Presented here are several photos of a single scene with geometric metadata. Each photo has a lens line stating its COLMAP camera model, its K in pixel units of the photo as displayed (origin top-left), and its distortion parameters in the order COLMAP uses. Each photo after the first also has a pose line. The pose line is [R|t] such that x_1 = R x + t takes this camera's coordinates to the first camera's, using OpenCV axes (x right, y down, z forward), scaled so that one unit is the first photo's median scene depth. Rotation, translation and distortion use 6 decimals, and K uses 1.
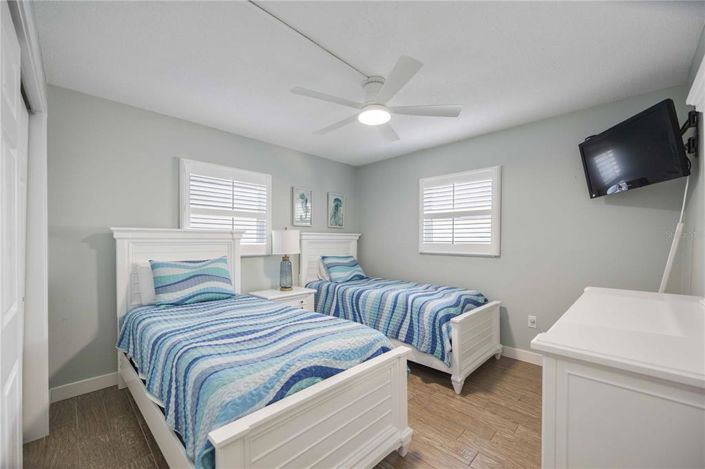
lens RADIAL K [[277.4, 0, 349.3], [0, 277.4, 239.2], [0, 0, 1]] dist [0.000102, 0.000112]
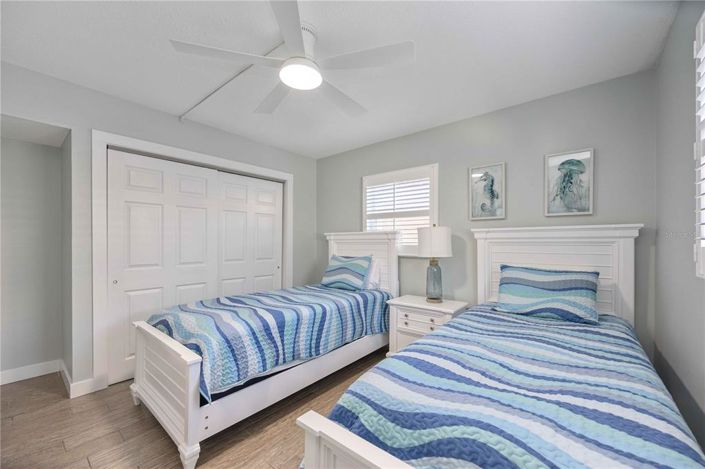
lens RADIAL K [[277.4, 0, 352.1], [0, 277.4, 237.8], [0, 0, 1]] dist [0.000102, 0.000112]
pose [[0.104573, -0.012997, -0.994432, 0.502597], [0.011384, 0.999865, -0.011871, 0.003441], [0.994452, -0.010079, 0.104707, 0.610936]]
